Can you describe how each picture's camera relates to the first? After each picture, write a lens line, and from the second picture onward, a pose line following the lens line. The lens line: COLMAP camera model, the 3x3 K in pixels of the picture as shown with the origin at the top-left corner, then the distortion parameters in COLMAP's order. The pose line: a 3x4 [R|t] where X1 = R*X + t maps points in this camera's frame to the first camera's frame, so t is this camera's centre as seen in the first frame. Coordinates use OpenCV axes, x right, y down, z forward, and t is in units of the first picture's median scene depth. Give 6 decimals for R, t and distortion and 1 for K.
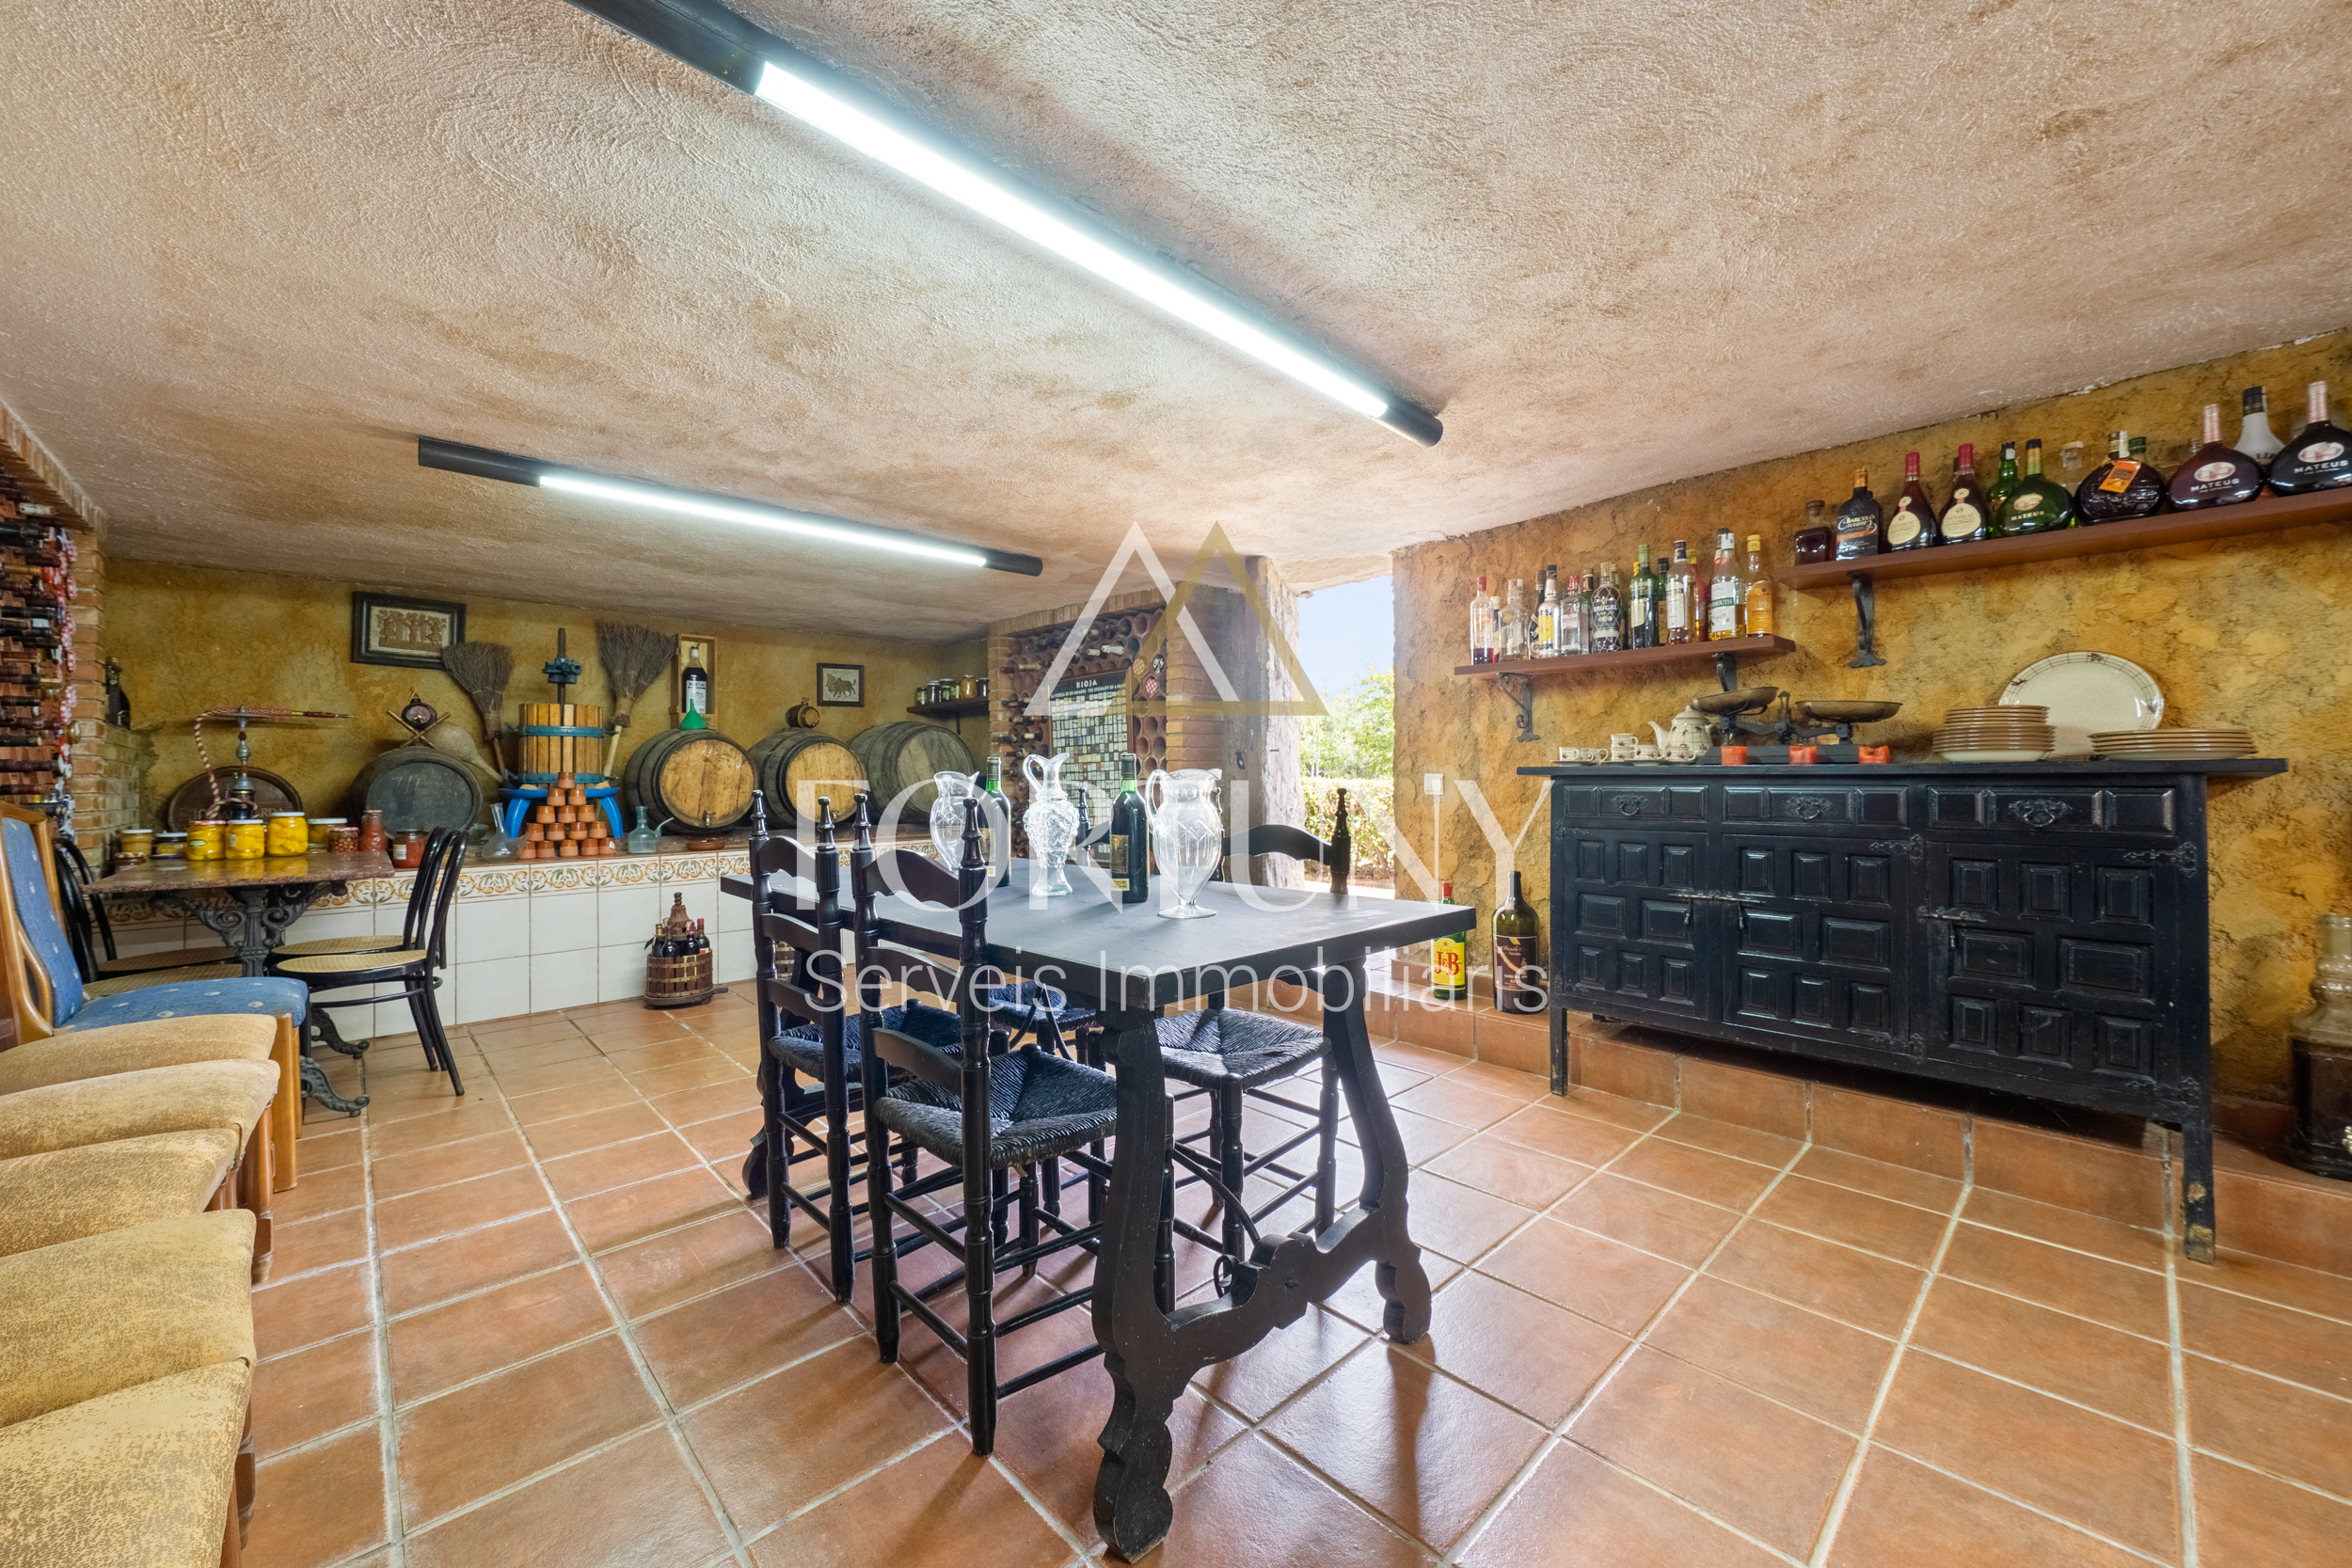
lens RADIAL K [[916.8, 0, 1187.1], [0, 916.8, 785.8], [0, 0, 1]] dist [-0.000625, 0.000002]
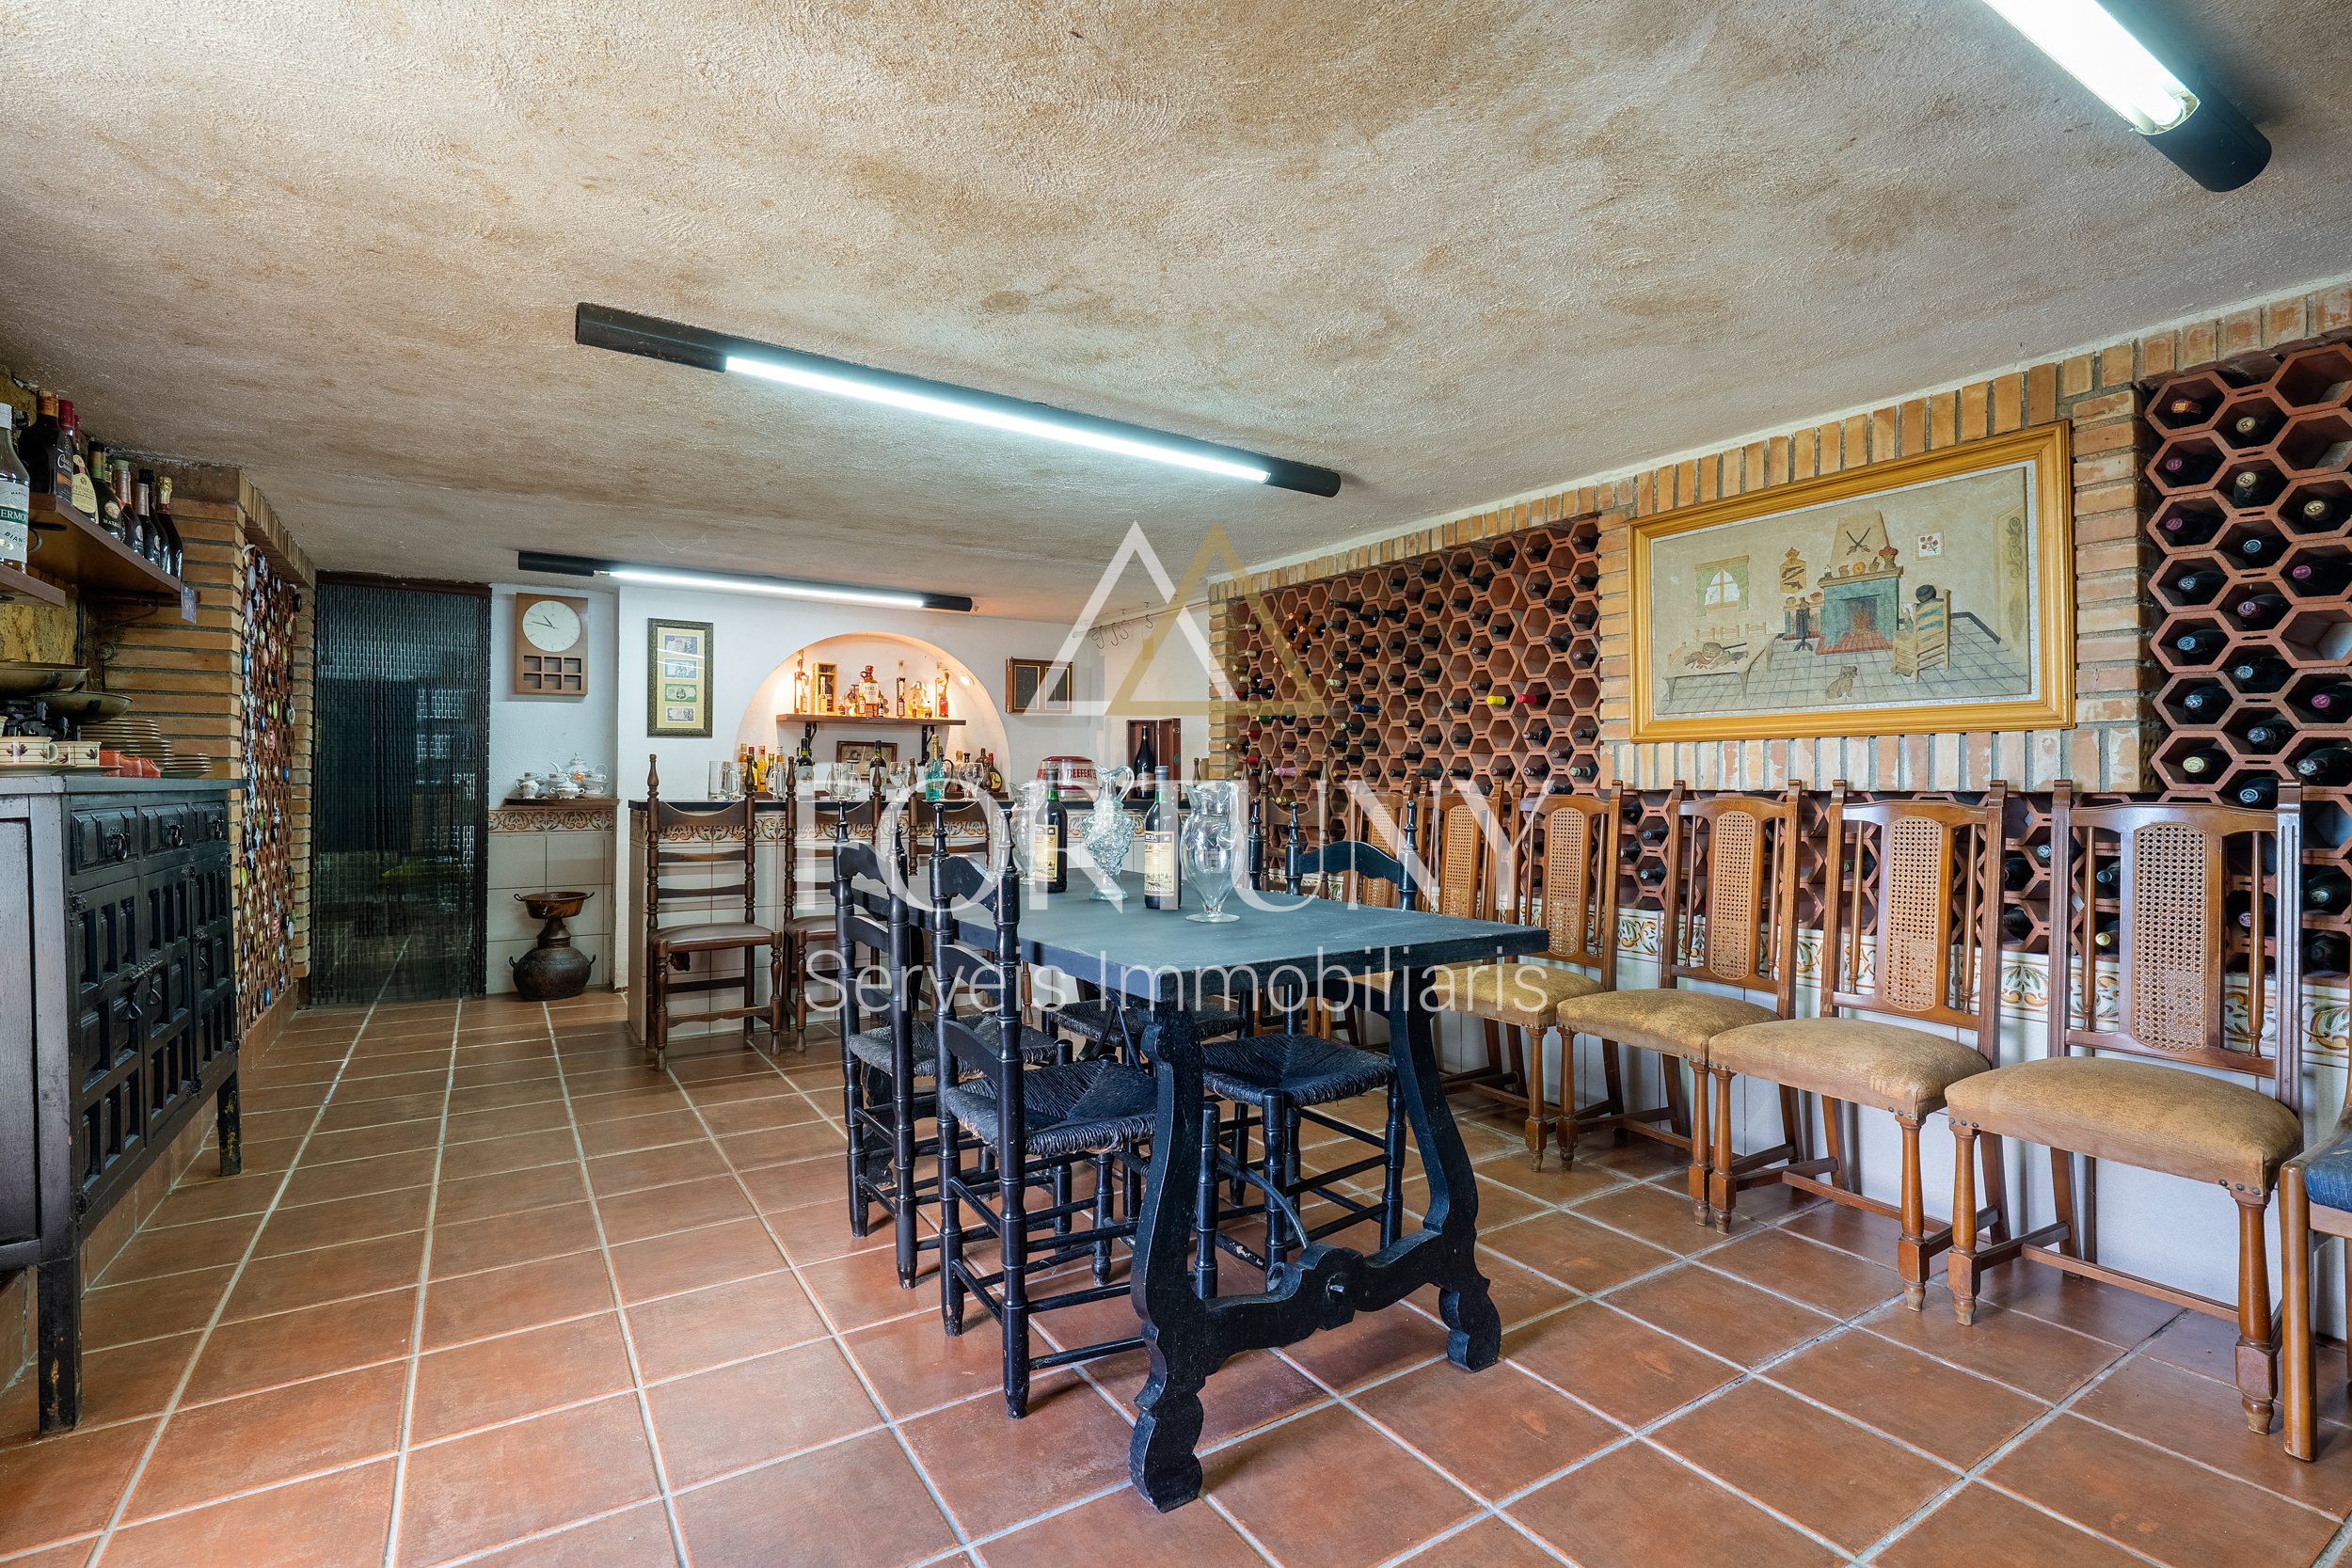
lens RADIAL K [[1088.6, 0, 1176.0], [0, 1088.6, 784.0], [0, 0, 1]] dist [0.109713, 0.000123]
pose [[-0.983632, 0.005263, 0.180113, -0.473357], [0.006521, 0.999958, 0.006394, -0.022713], [-0.180072, 0.007463, -0.983625, 2.335371]]
